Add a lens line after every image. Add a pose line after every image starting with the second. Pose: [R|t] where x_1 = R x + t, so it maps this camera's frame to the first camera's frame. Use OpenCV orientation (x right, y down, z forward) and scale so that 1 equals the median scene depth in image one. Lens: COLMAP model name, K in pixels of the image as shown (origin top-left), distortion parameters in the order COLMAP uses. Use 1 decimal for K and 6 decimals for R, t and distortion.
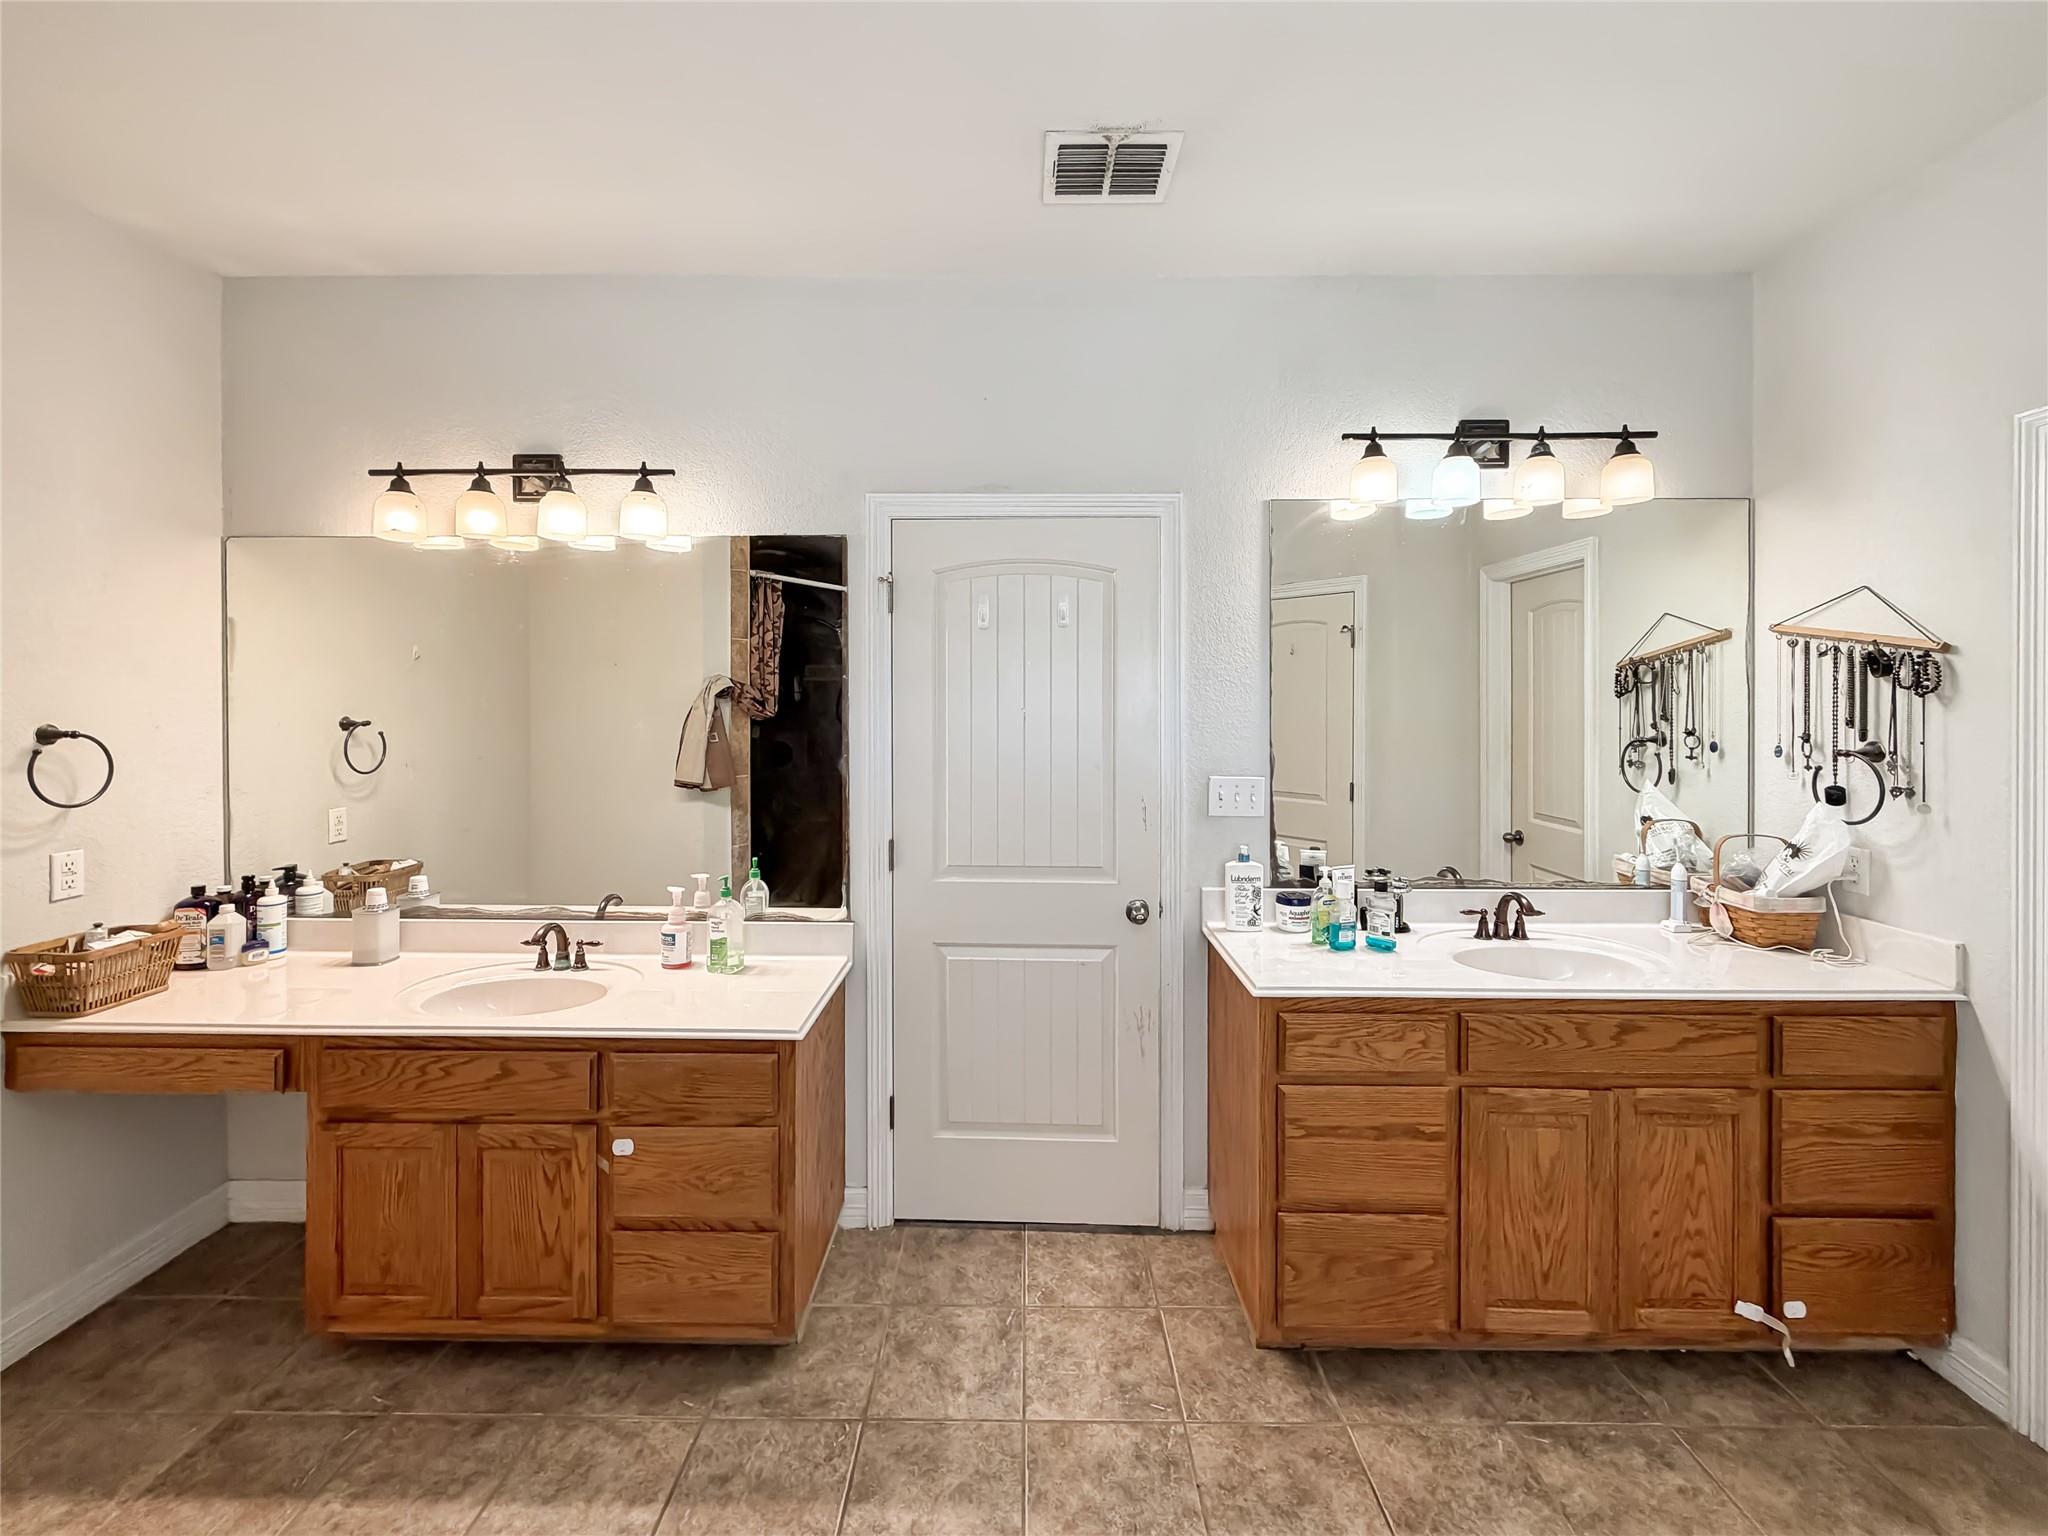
lens RADIAL K [[821.9, 0, 1015.4], [0, 821.9, 712.6], [0, 0, 1]] dist [-0.003644, 0.001264]
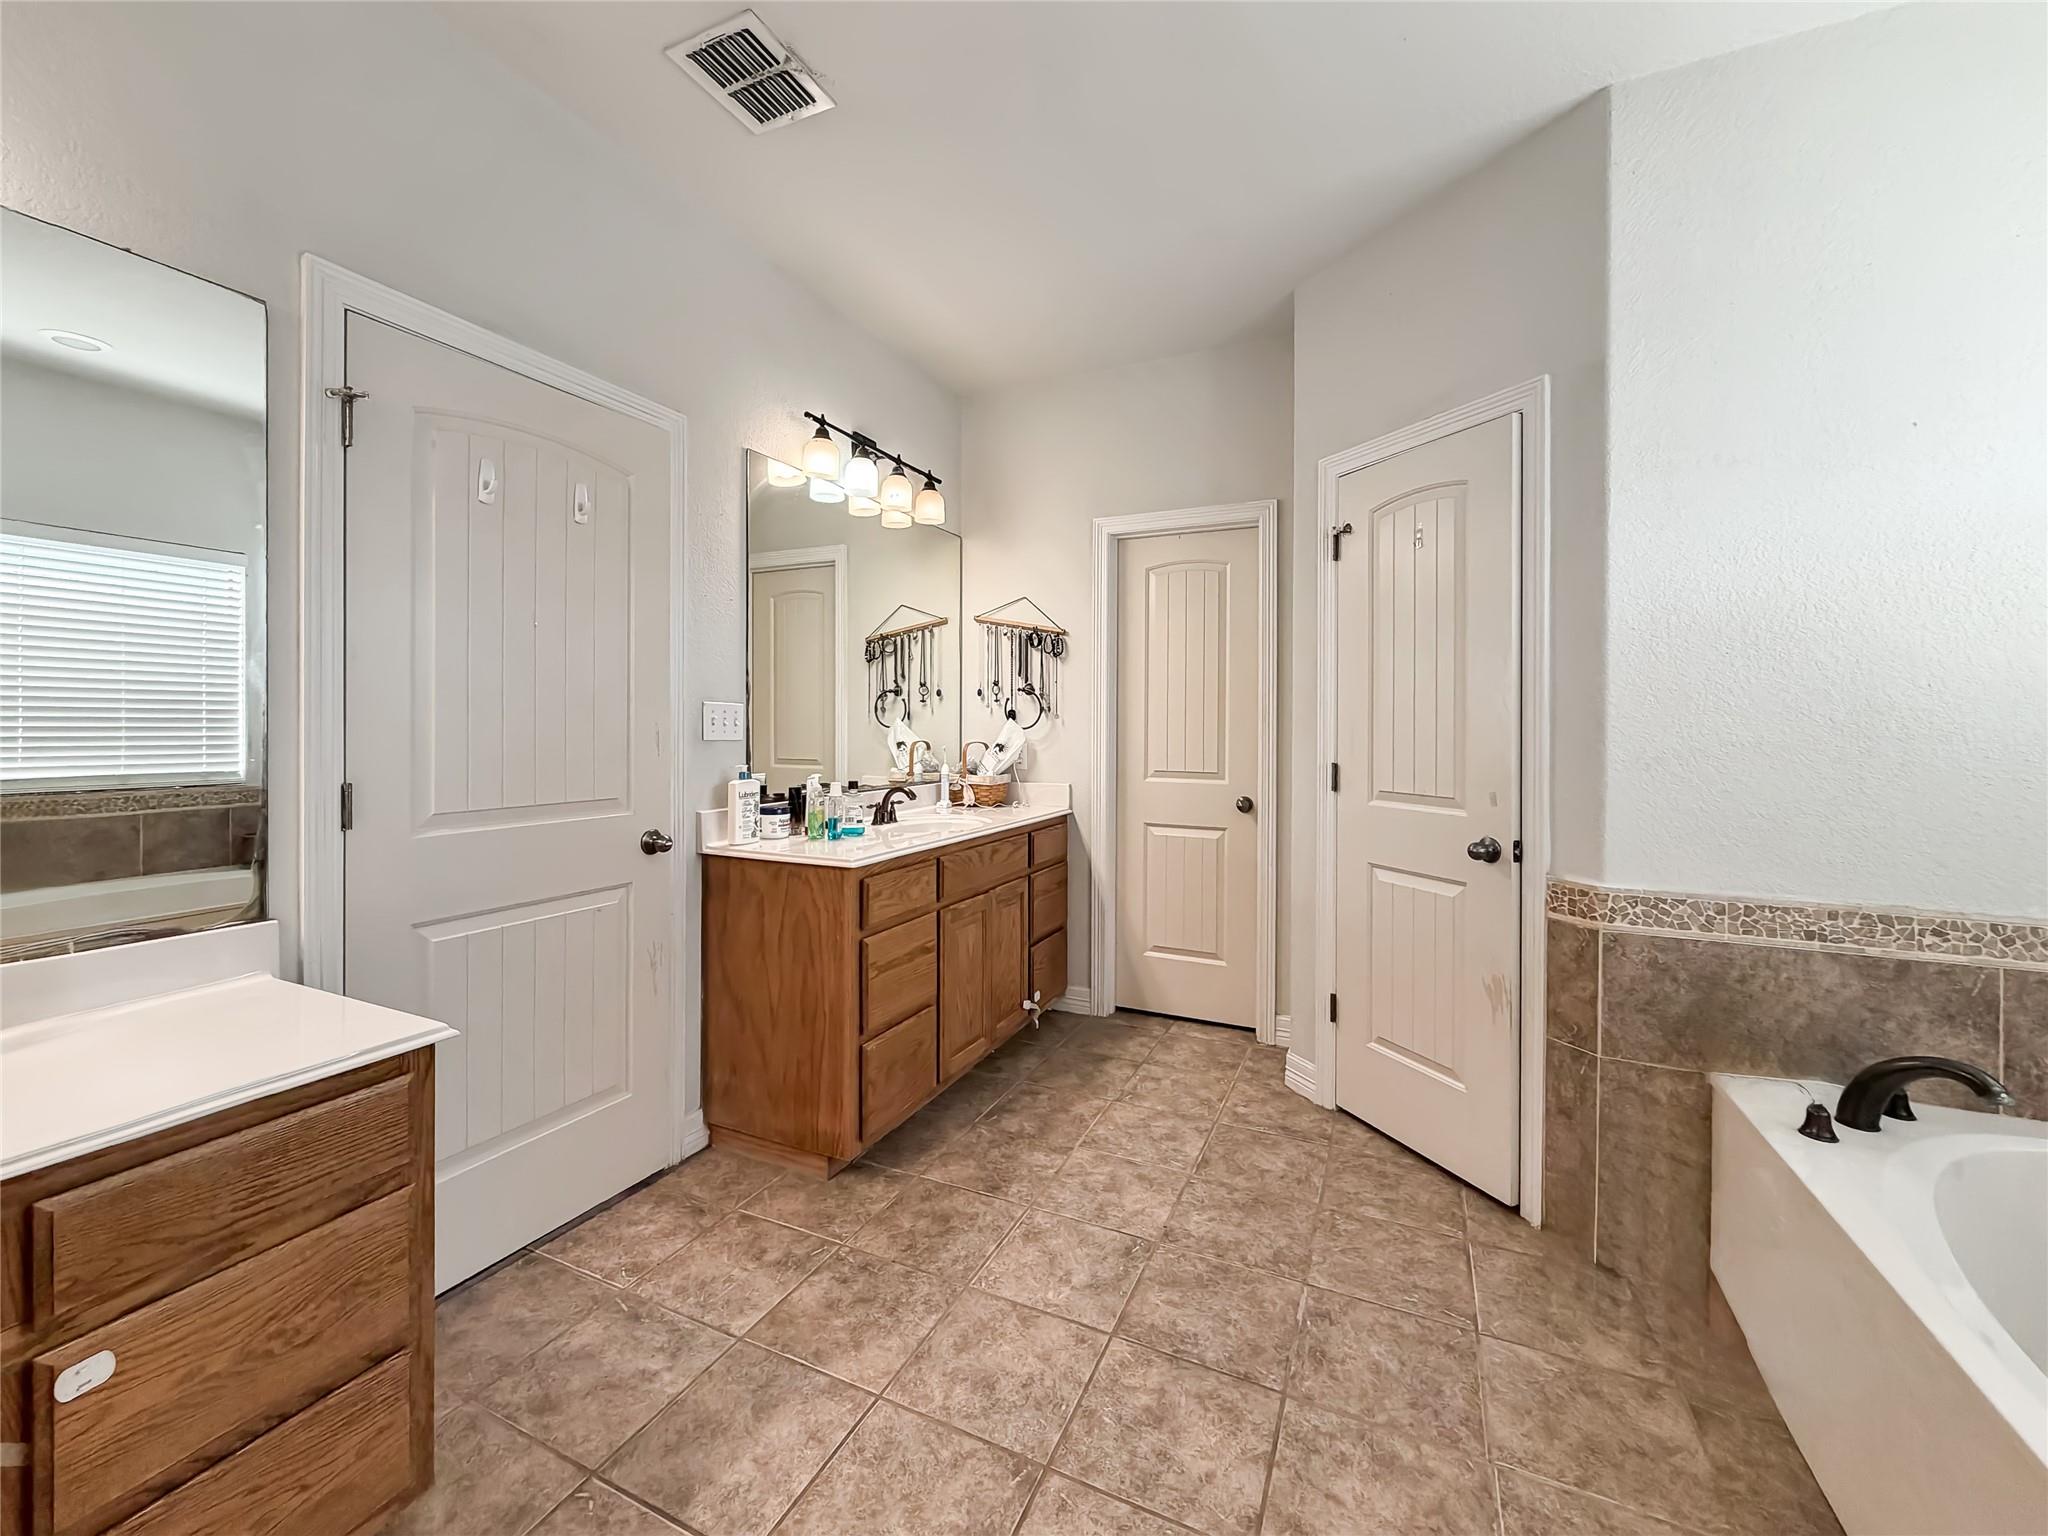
lens RADIAL K [[821.9, 0, 1003.8], [0, 821.9, 724.8], [0, 0, 1]] dist [-0.003644, 0.001264]
pose [[0.436365, -0.001780, 0.899768, -0.599272], [0.002772, 0.999996, 0.000634, 0.123204], [-0.899765, 0.002217, 0.436369, 0.254383]]
